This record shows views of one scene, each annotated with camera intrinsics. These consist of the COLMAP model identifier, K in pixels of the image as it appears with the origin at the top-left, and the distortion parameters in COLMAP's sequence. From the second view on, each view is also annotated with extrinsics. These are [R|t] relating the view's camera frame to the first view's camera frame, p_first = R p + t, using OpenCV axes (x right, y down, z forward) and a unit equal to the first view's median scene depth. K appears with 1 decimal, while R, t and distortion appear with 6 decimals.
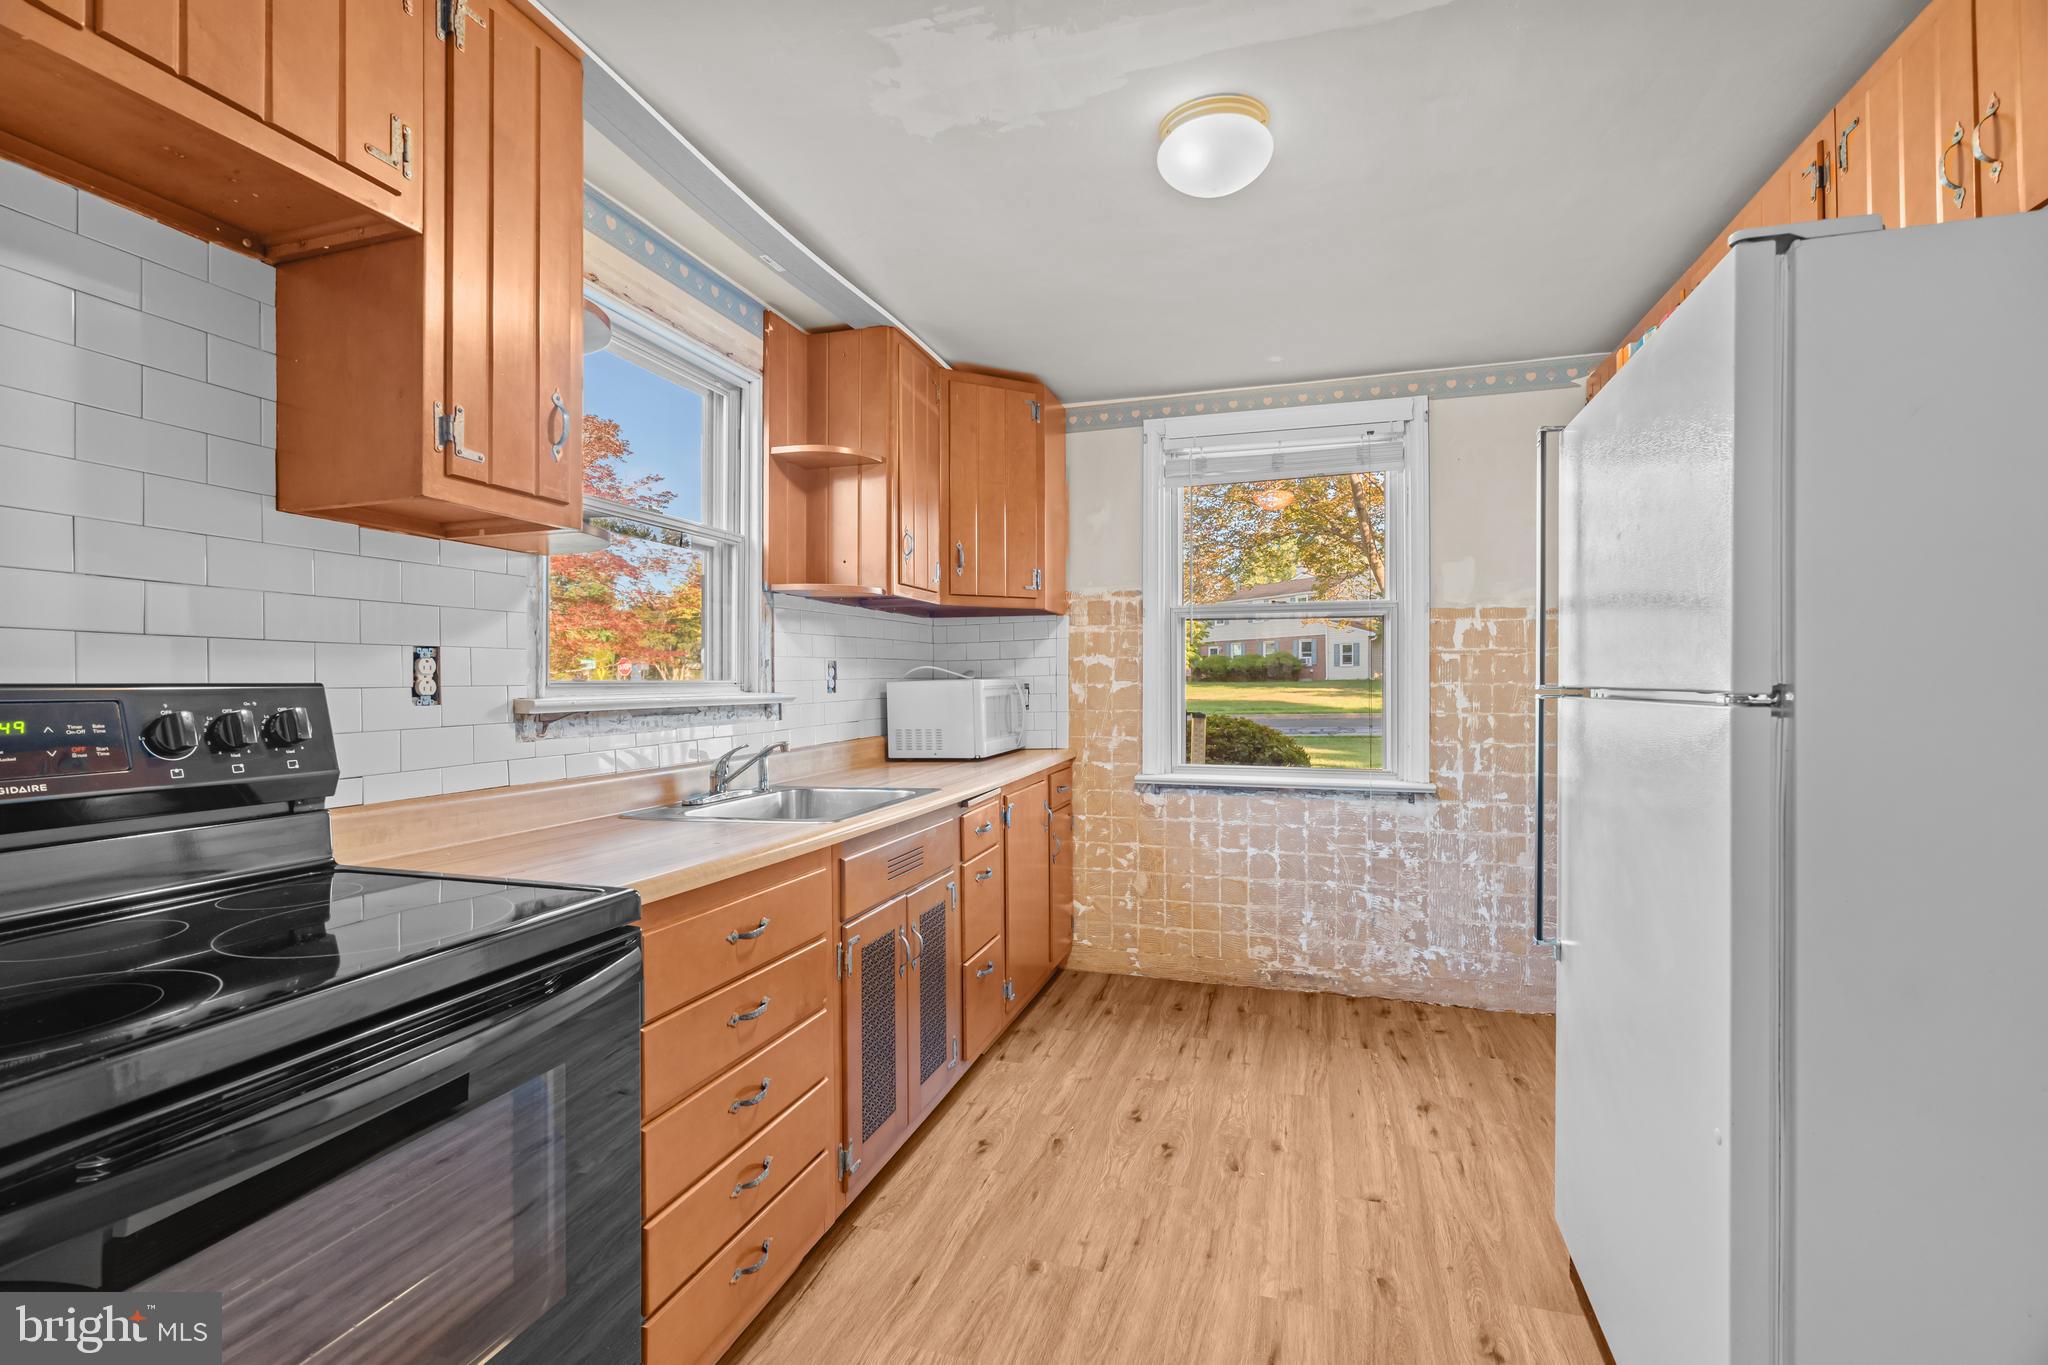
lens RADIAL K [[914.1, 0, 1024.0], [0, 914.1, 682.5], [0, 0, 1]] dist [-0.006672, 0.000215]
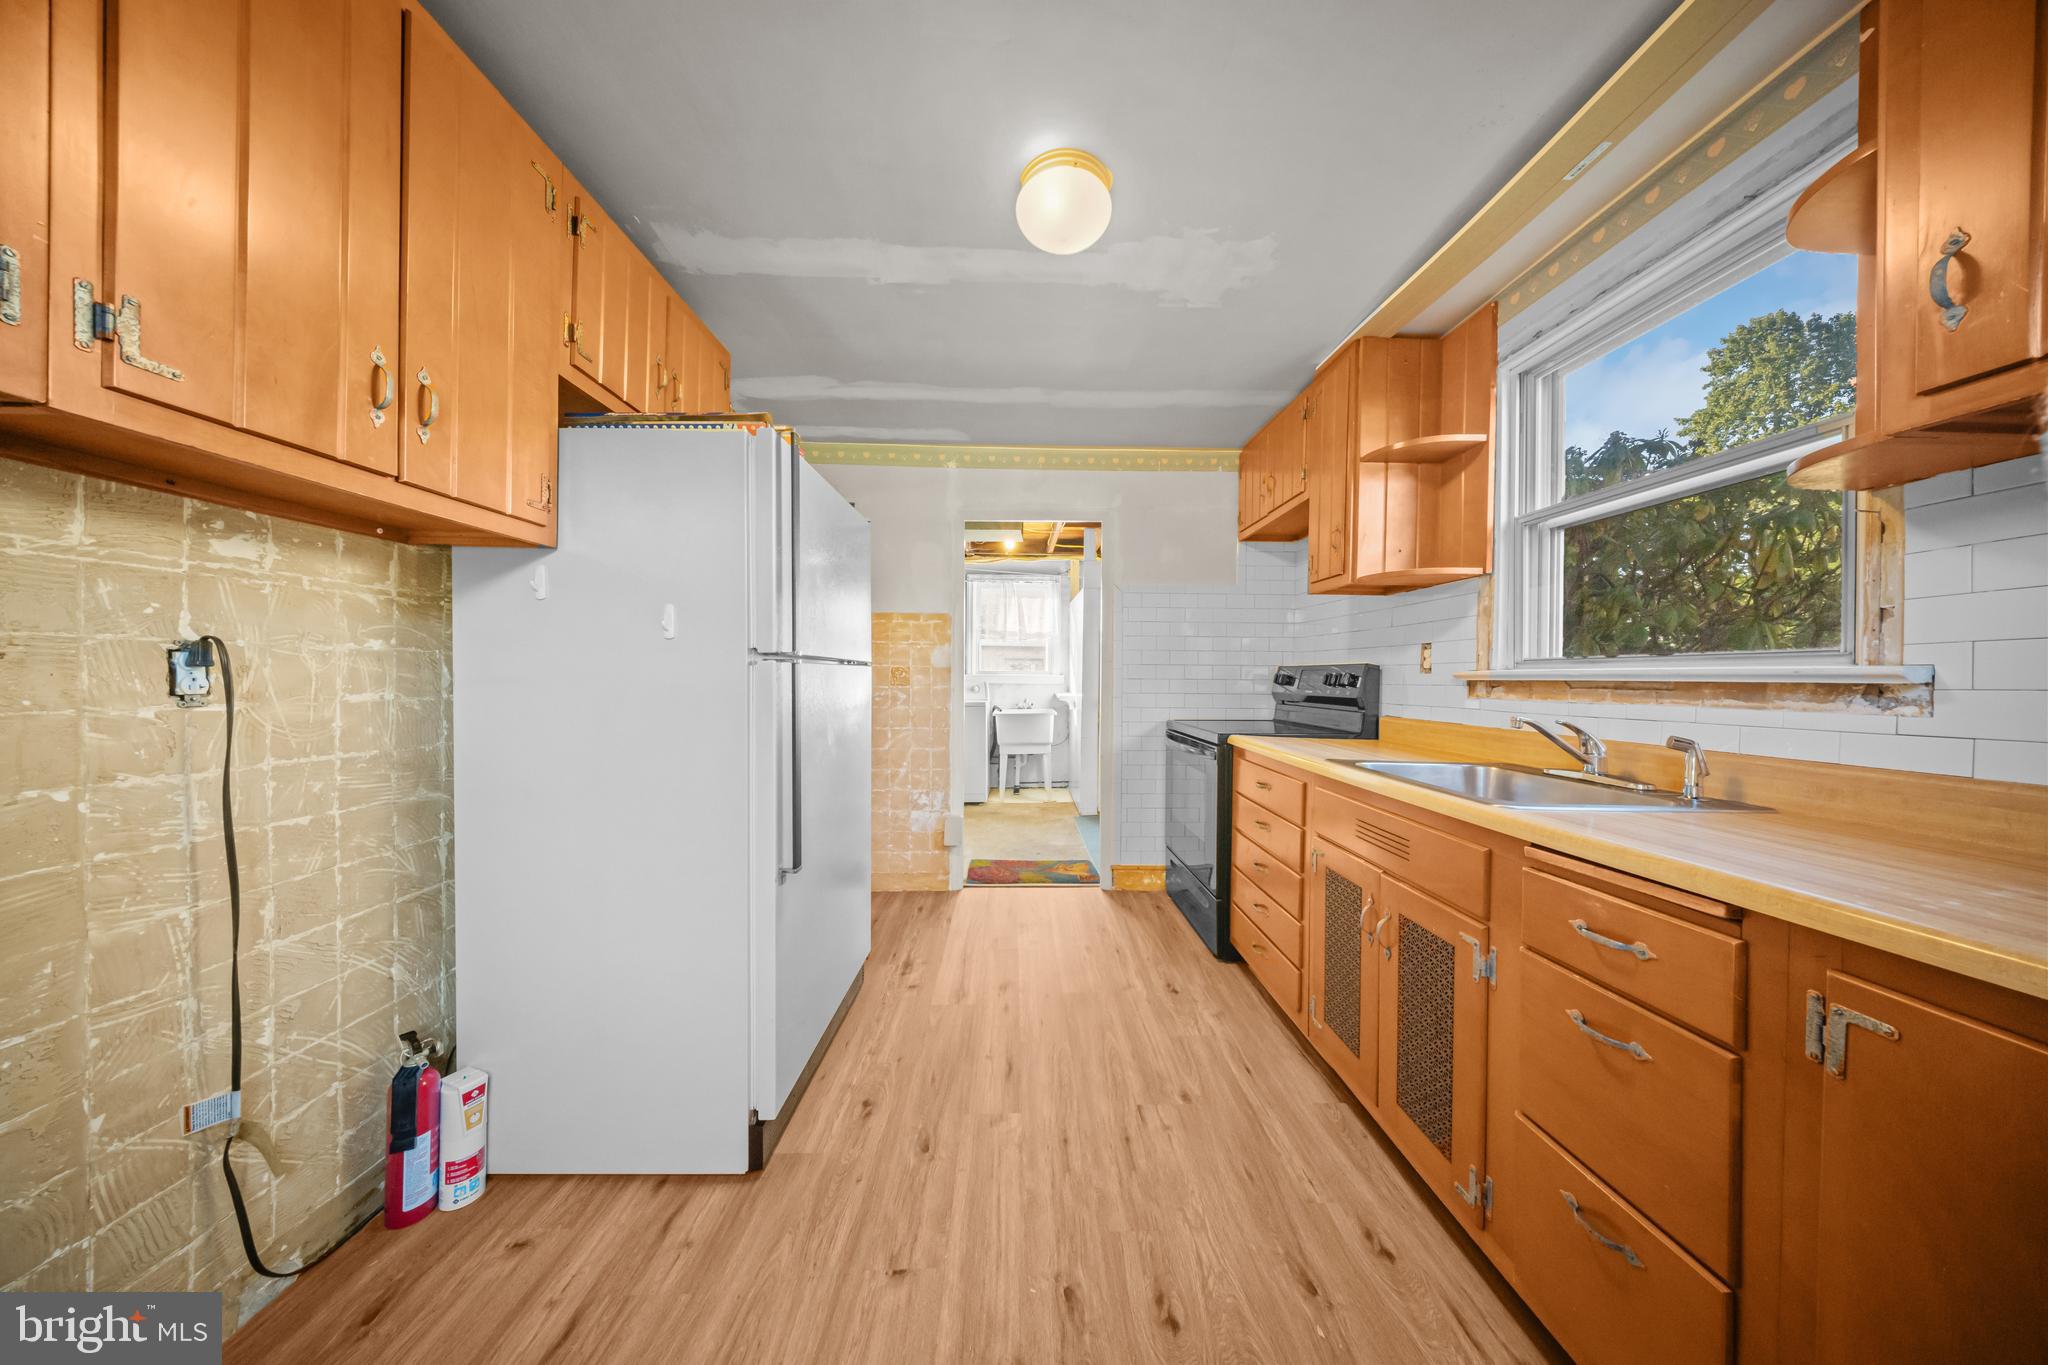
lens RADIAL K [[914.1, 0, 1024.0], [0, 914.1, 682.5], [0, 0, 1]] dist [-0.006672, 0.000215]
pose [[-0.953115, -0.004547, -0.302576, 0.590361], [-0.006009, 0.999974, 0.003900, 0.033944], [0.302550, 0.005536, -0.953117, 2.026603]]
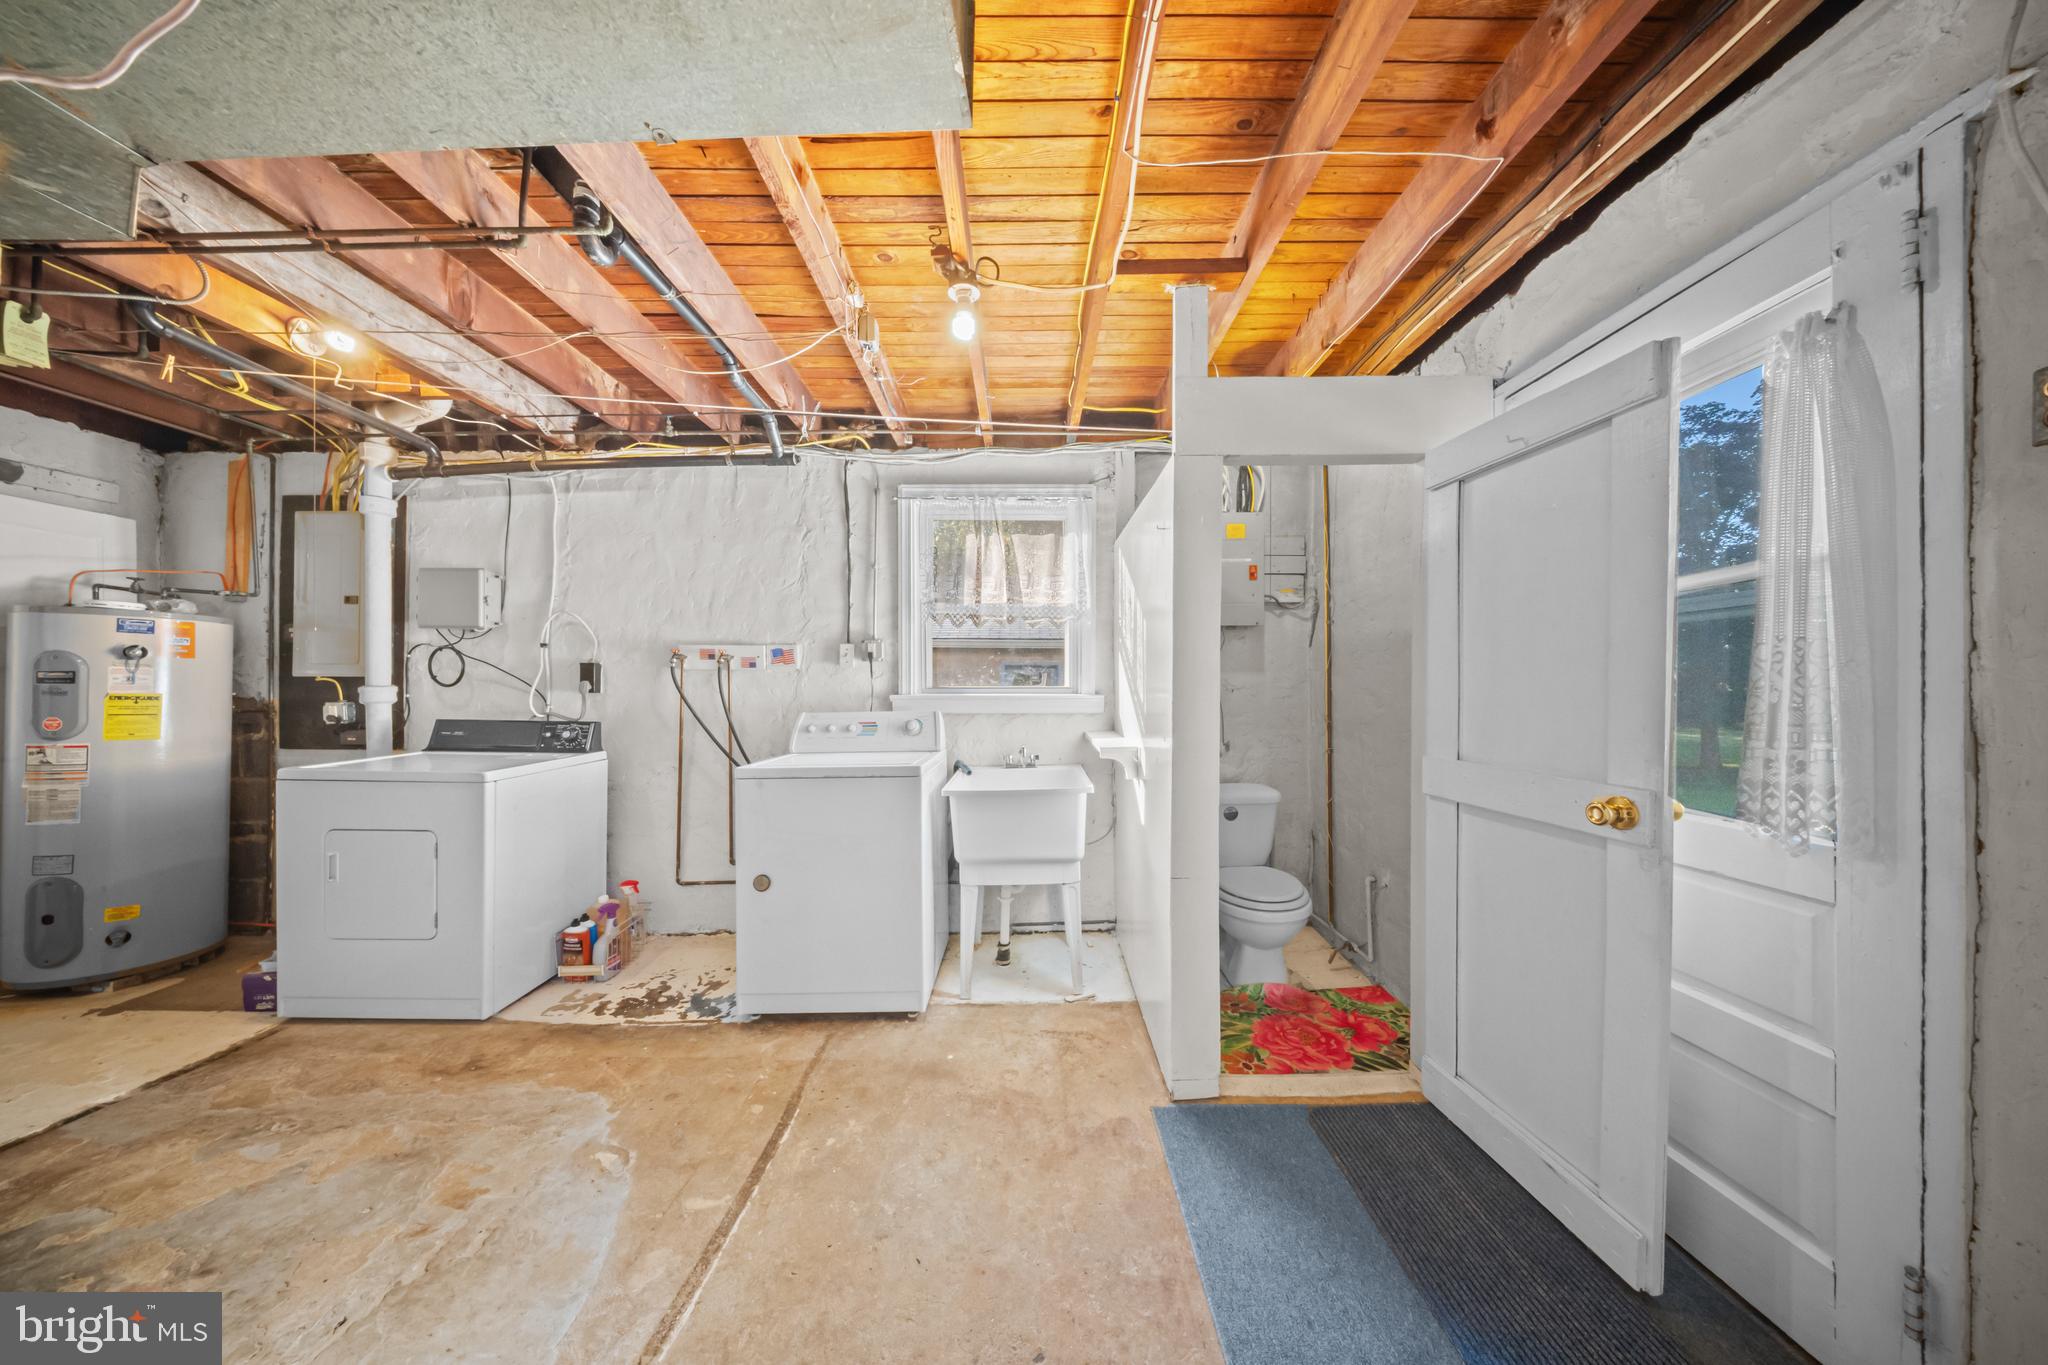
lens RADIAL K [[914.1, 0, 1024.0], [0, 914.1, 682.5], [0, 0, 1]] dist [-0.006672, 0.000215]
pose [[-0.957526, 0.000702, -0.288347, 0.378743], [0.005106, 0.999882, -0.014520, 0.028095], [0.288303, -0.015375, -0.957416, 1.398707]]
